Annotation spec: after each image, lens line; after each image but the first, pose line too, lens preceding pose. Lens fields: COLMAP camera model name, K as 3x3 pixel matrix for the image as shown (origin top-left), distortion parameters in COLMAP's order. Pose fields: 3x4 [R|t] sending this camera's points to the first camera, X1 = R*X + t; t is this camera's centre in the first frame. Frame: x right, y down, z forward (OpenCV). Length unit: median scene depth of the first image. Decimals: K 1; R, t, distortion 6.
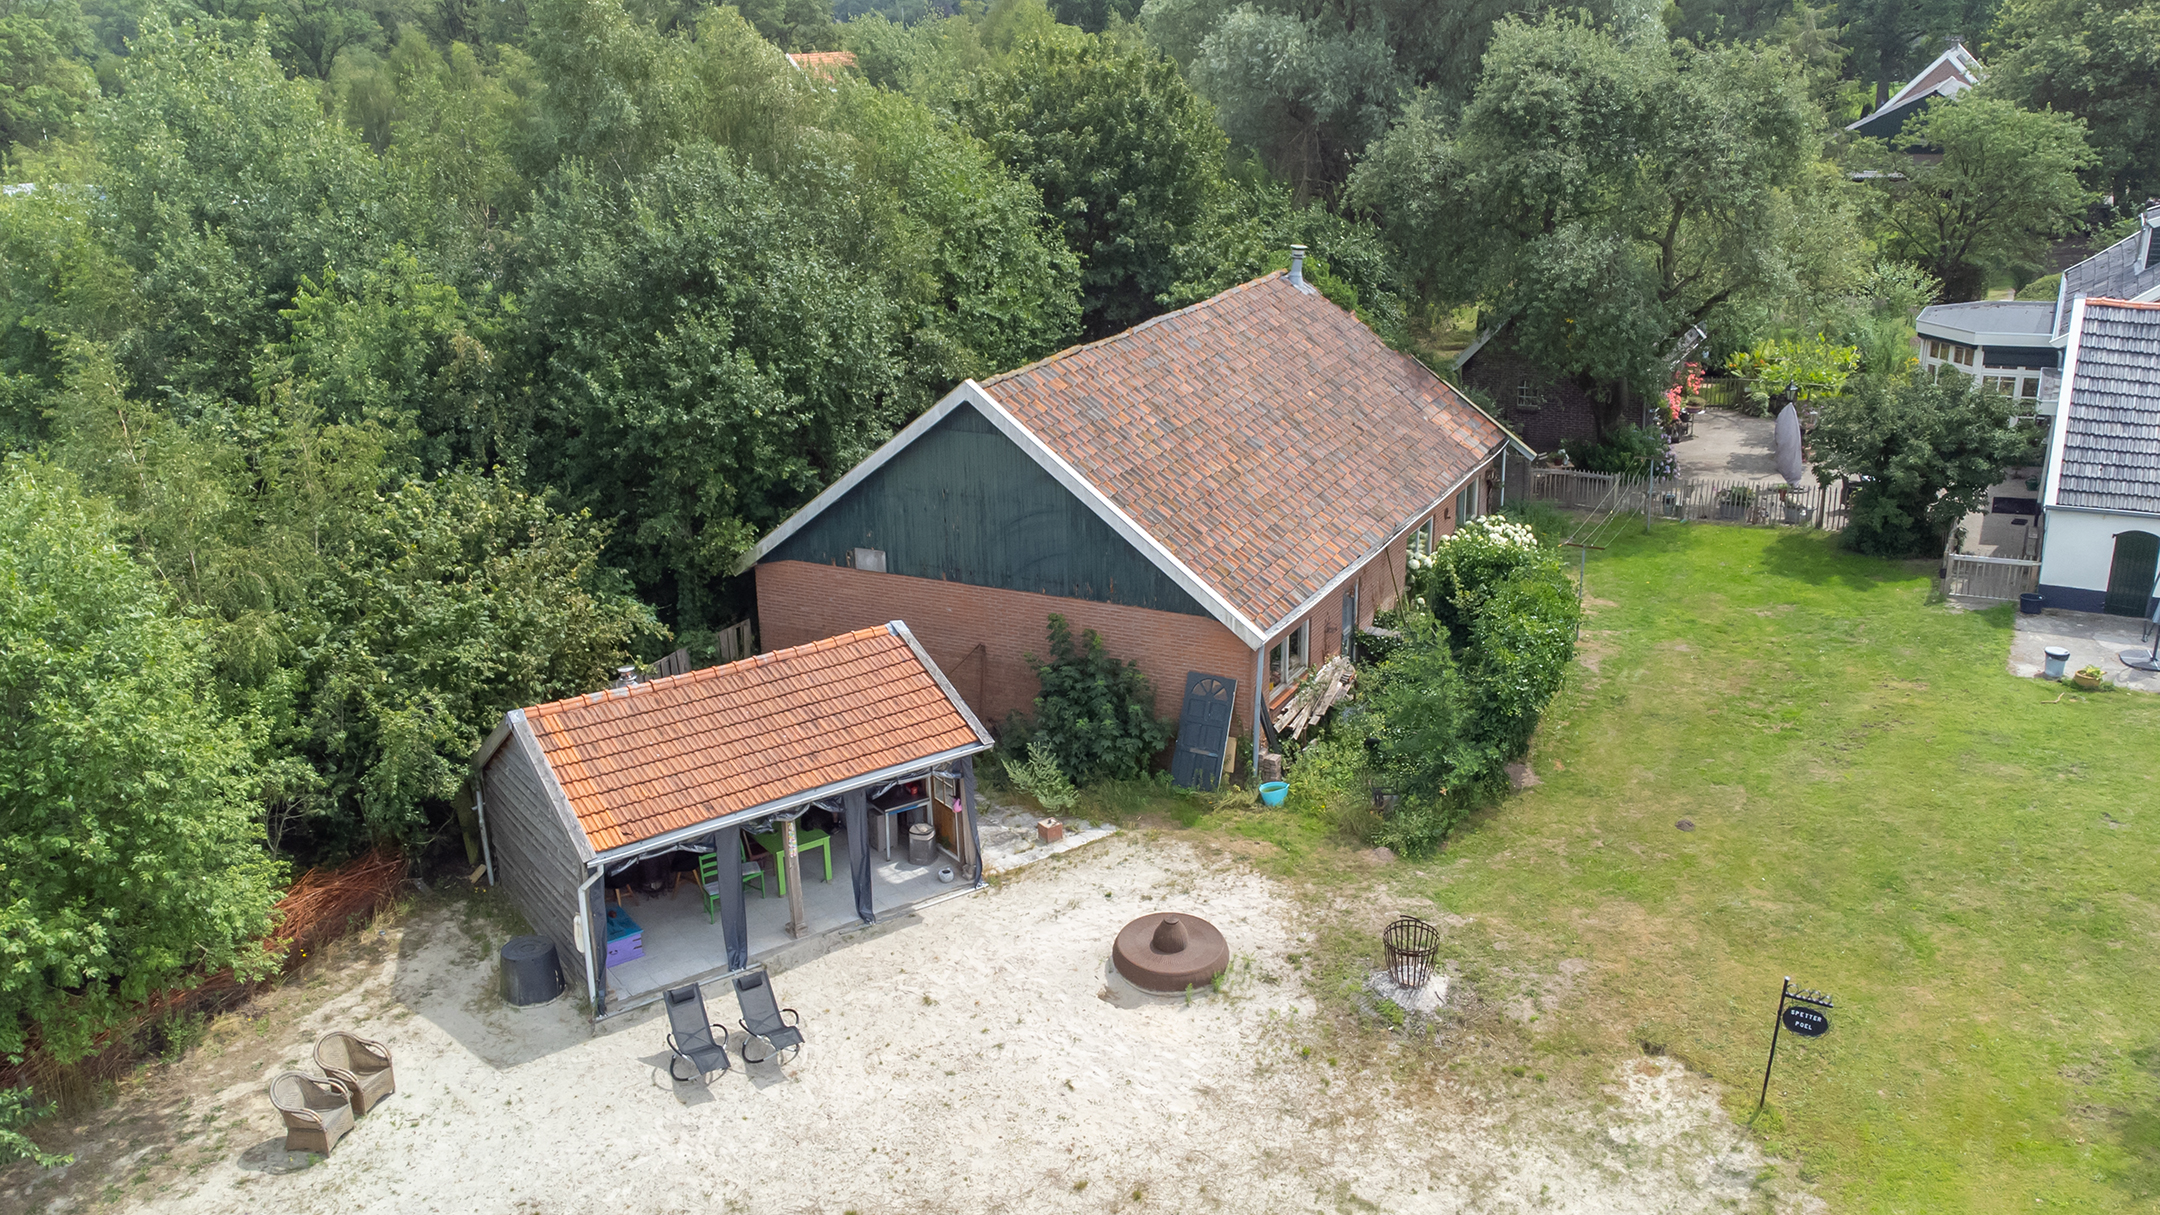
lens RADIAL K [[1894.6, 0, 1085.3], [0, 1894.6, 581.8], [0, 0, 1]] dist [0.019390, 0.120542]
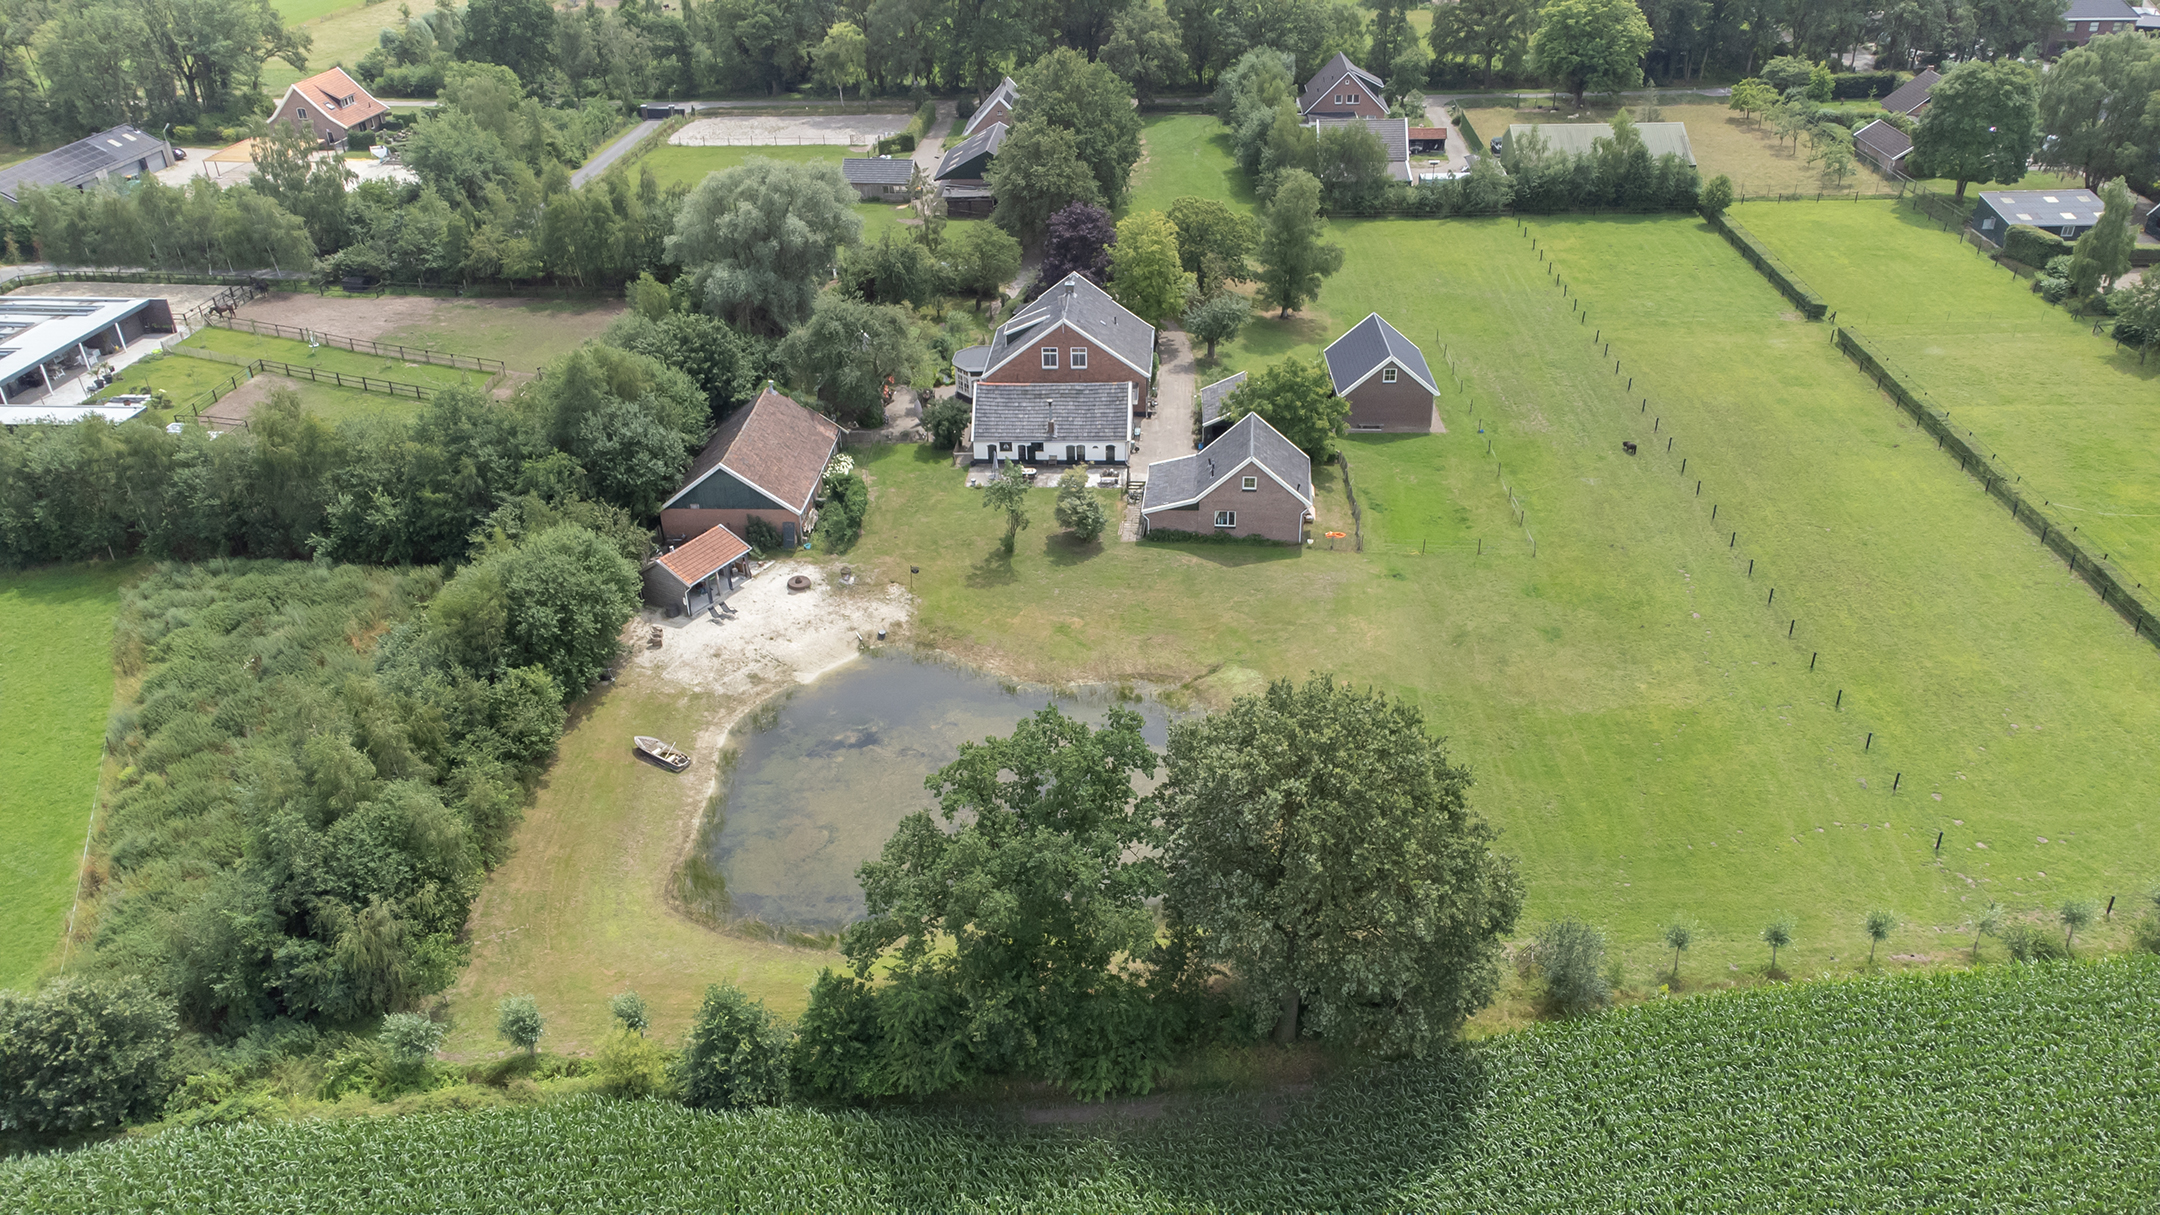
lens RADIAL K [[1600.1, 0, 1080.0], [0, 1600.1, 607.5], [0, 0, 1]] dist [0.025734, 0.043947]
pose [[0.919938, -0.197590, 0.338633, -0.543236], [0.126605, 0.967160, 0.220393, -0.439429], [-0.371060, -0.159875, 0.914743, -2.387845]]
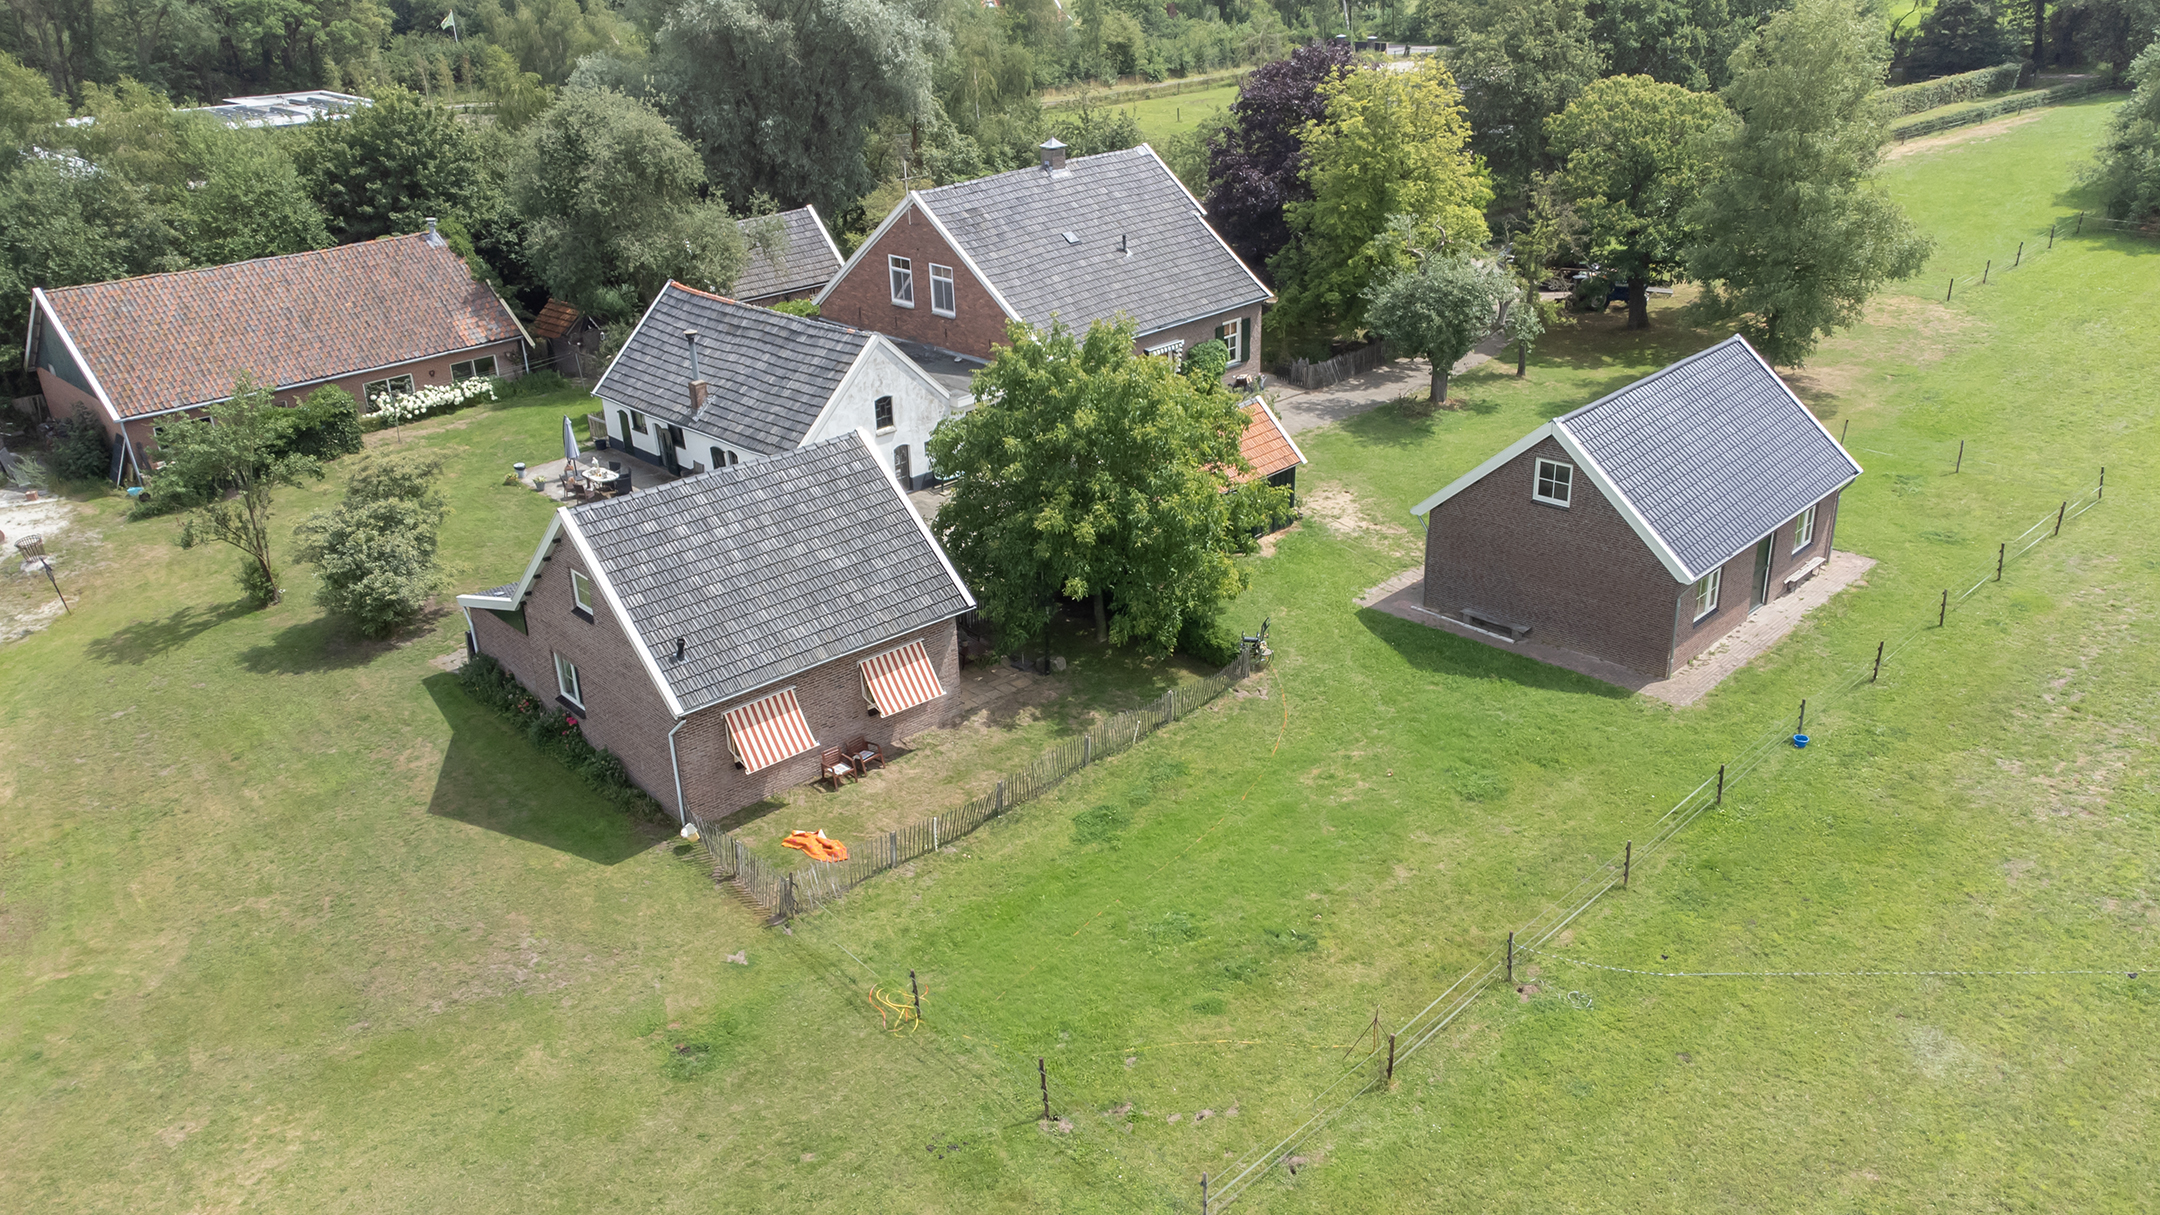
lens RADIAL K [[1683.4, 0, 1080.0], [0, 1683.4, 607.5], [0, 0, 1]] dist [-0.009379, 0.108252]
pose [[0.942892, 0.118556, -0.311288, 1.568846], [-0.080882, 0.988037, 0.131308, -0.091975], [0.323131, -0.098631, 0.941200, -0.467352]]
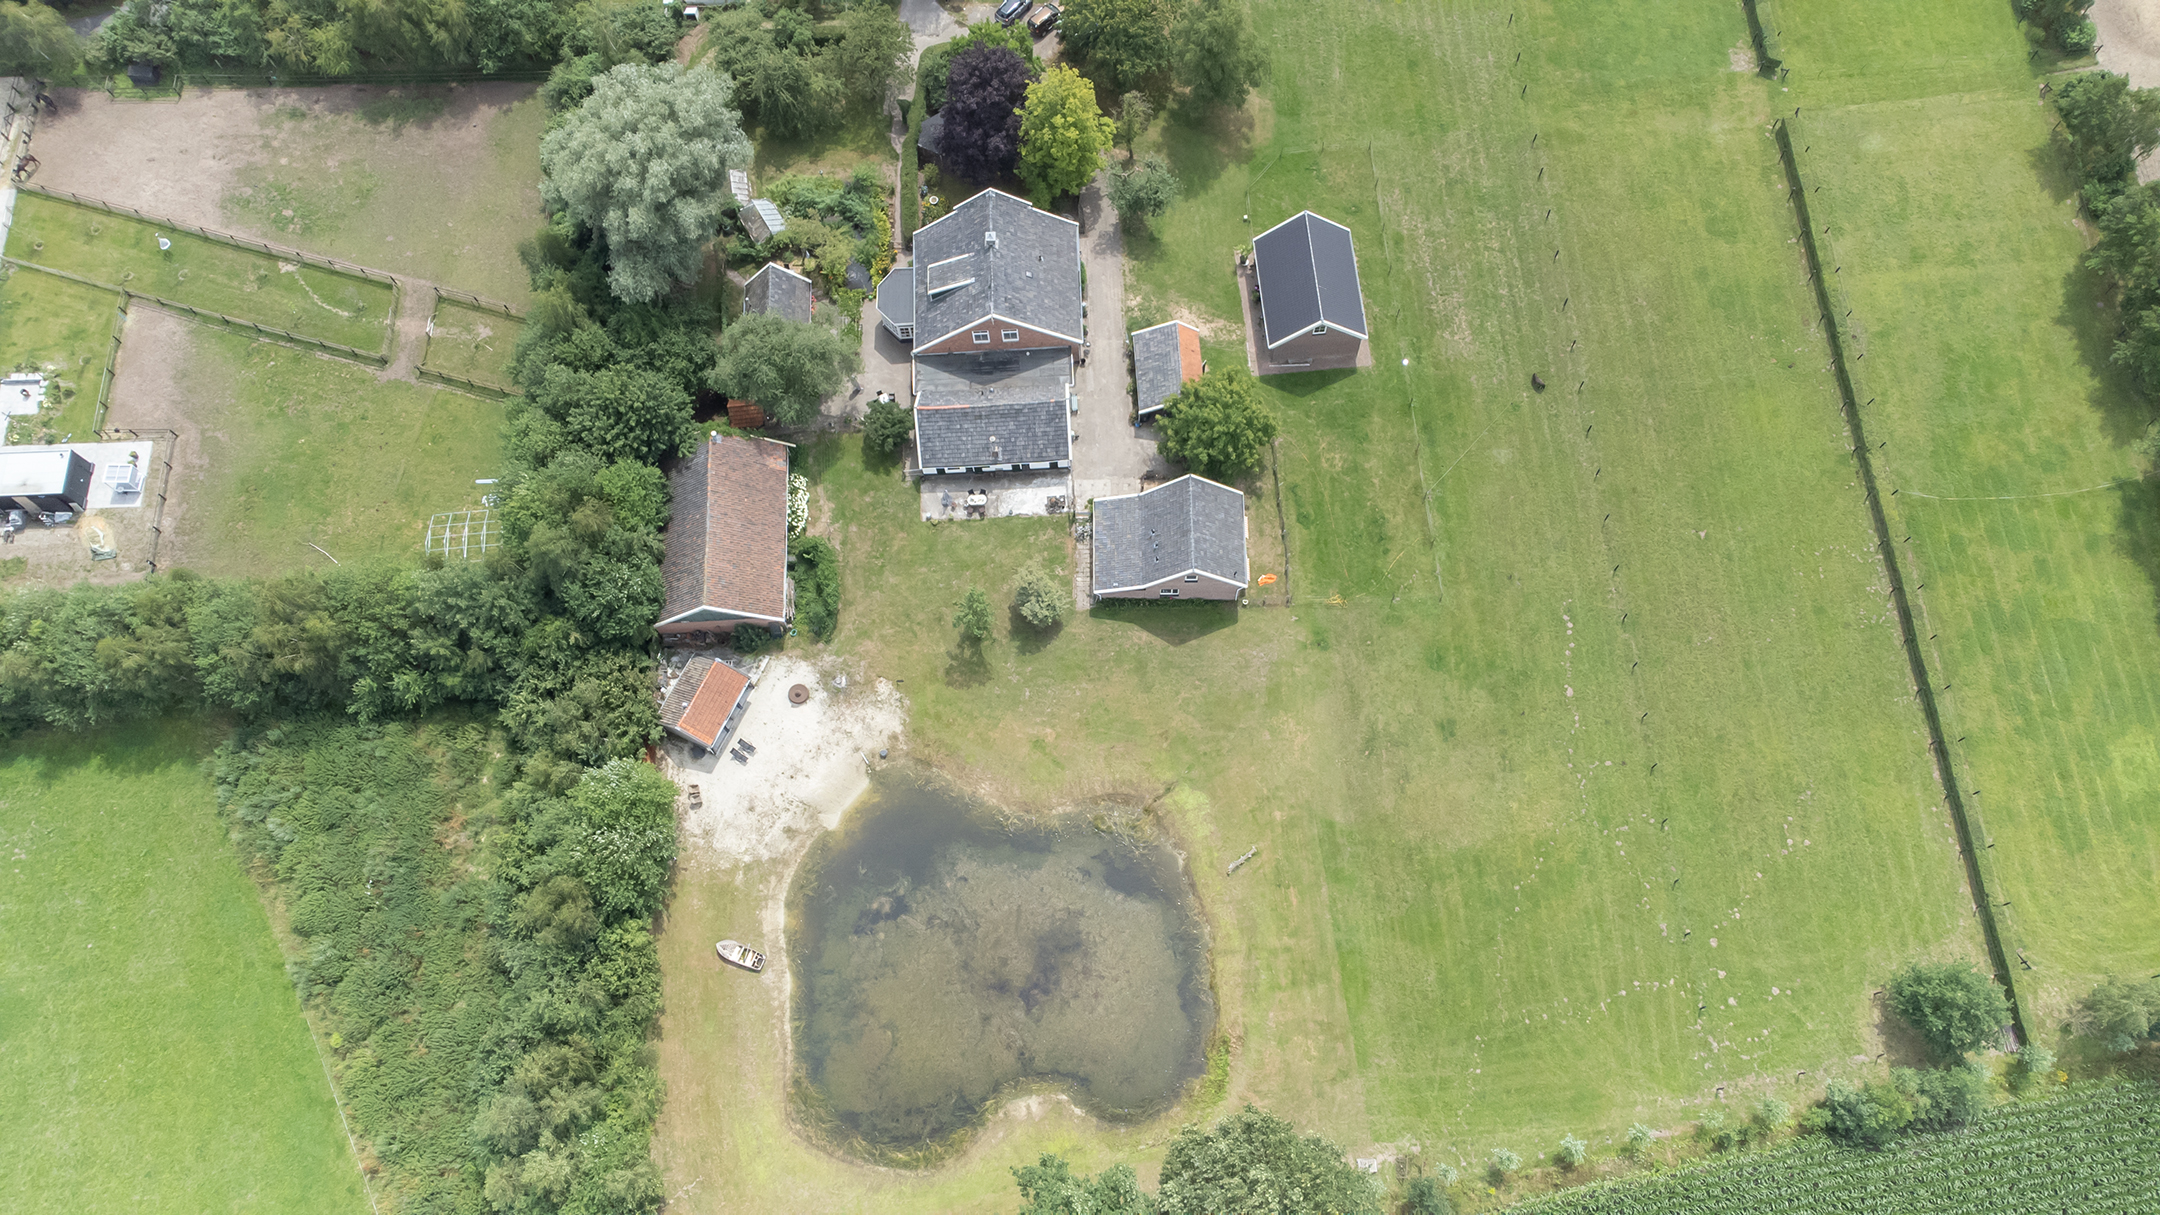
lens RADIAL K [[1600.1, 0, 1080.0], [0, 1600.1, 607.5], [0, 0, 1]] dist [0.025734, 0.043947]
pose [[0.874409, -0.455274, 0.167734, 0.070698], [0.162675, 0.600795, 0.782677, -2.703449], [-0.457106, -0.657093, 0.599402, -1.582624]]
